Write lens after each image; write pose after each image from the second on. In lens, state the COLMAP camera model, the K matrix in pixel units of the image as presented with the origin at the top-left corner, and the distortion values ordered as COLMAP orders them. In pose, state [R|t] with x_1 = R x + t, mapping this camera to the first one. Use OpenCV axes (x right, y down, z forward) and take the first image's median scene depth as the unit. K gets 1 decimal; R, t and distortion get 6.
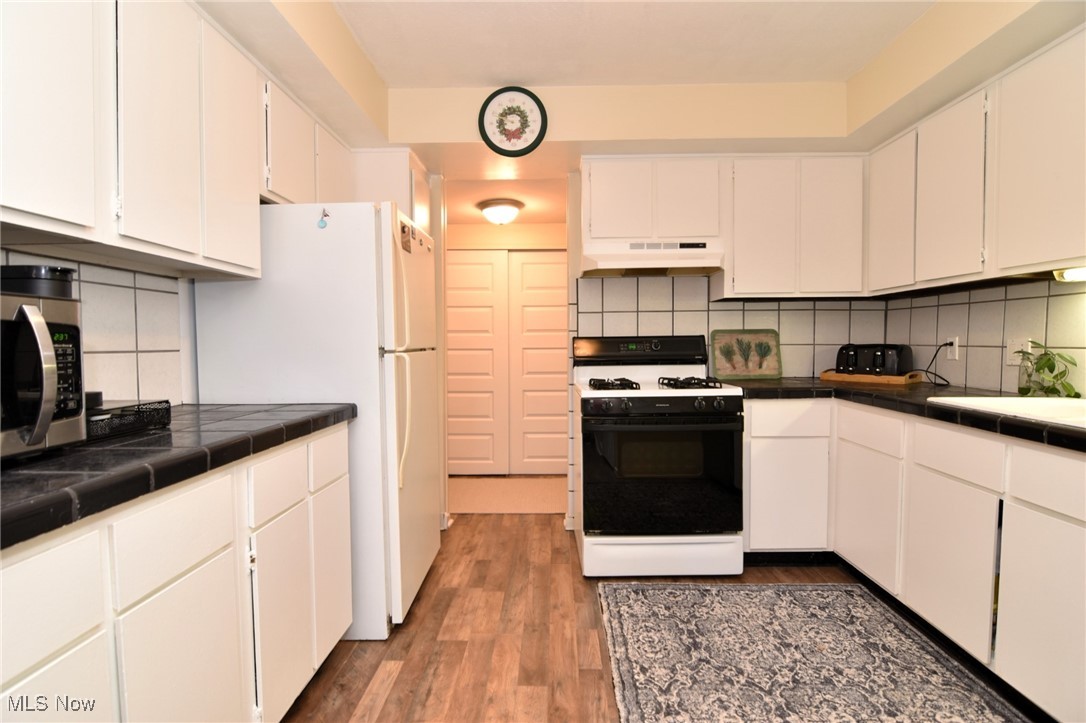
lens RADIAL K [[540.5, 0, 543.0], [0, 540.5, 361.5], [0, 0, 1]] dist [0.003959, -0.014038]
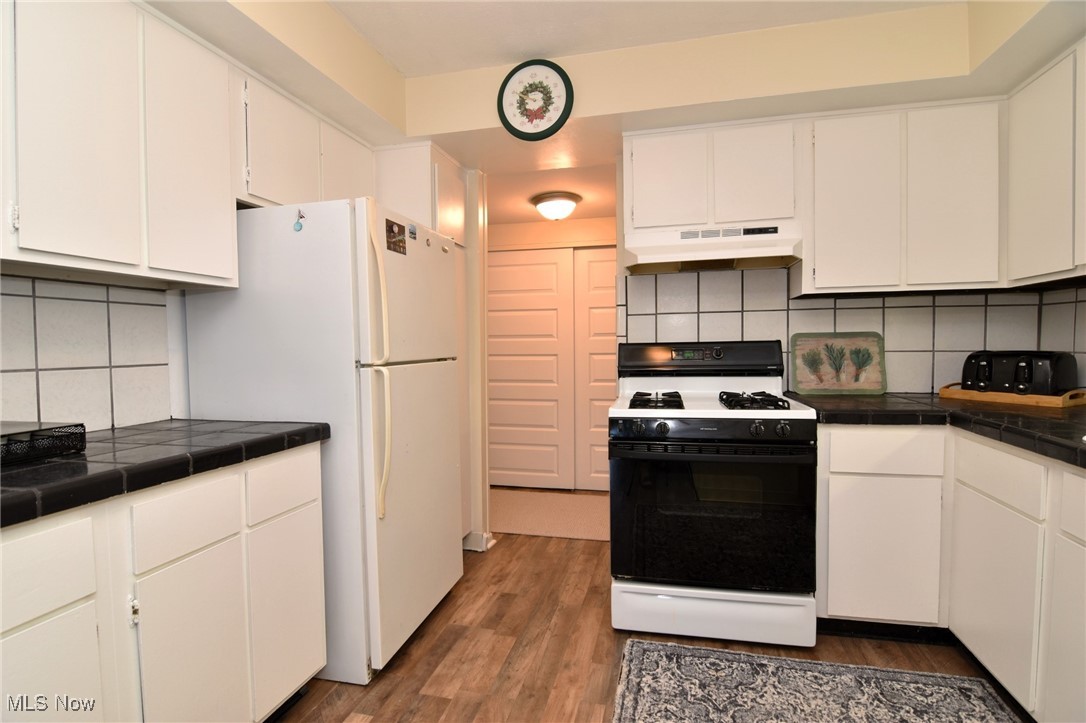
lens RADIAL K [[538.3, 0, 543.0], [0, 538.3, 361.5], [0, 0, 1]] dist [-0.003852, -0.009076]
pose [[0.975413, 0.001593, -0.220381, 0.150419], [-0.001447, 0.999999, 0.000826, -0.019846], [0.220382, -0.000487, 0.975413, 0.151948]]
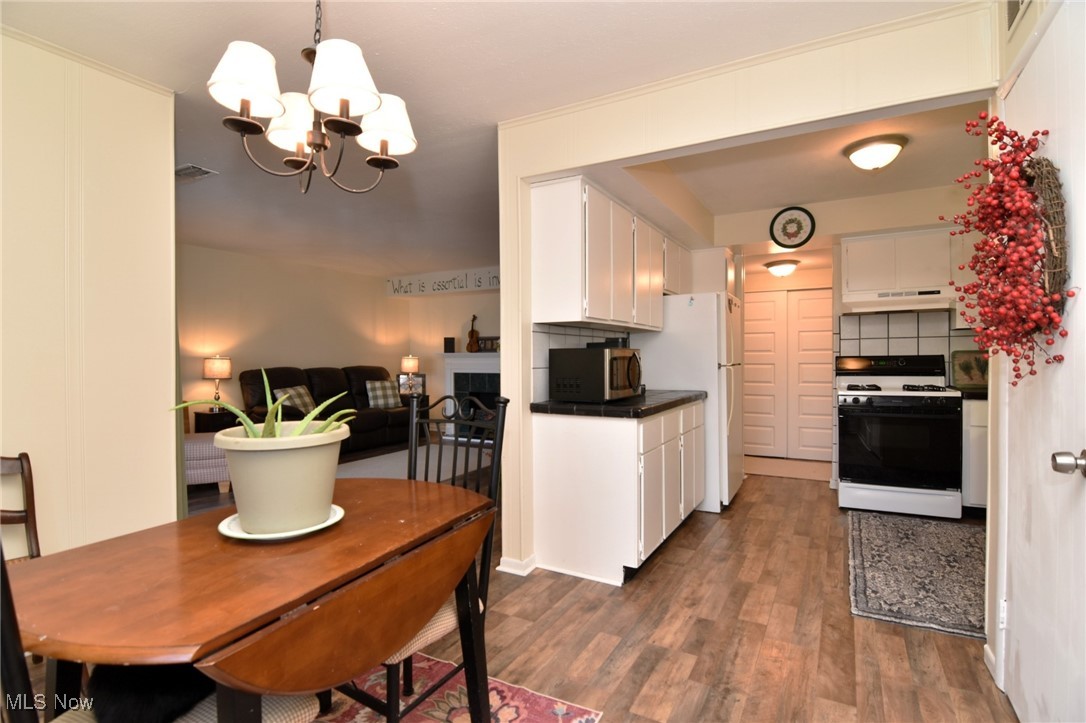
lens RADIAL K [[526.7, 0, 543.0], [0, 526.7, 361.5], [0, 0, 1]] dist [-0.001986, -0.012635]
pose [[0.881026, 0.004470, -0.473046, 0.036155], [-0.013549, 0.999784, -0.015787, 0.003719], [0.472873, 0.020318, 0.880896, -0.776449]]
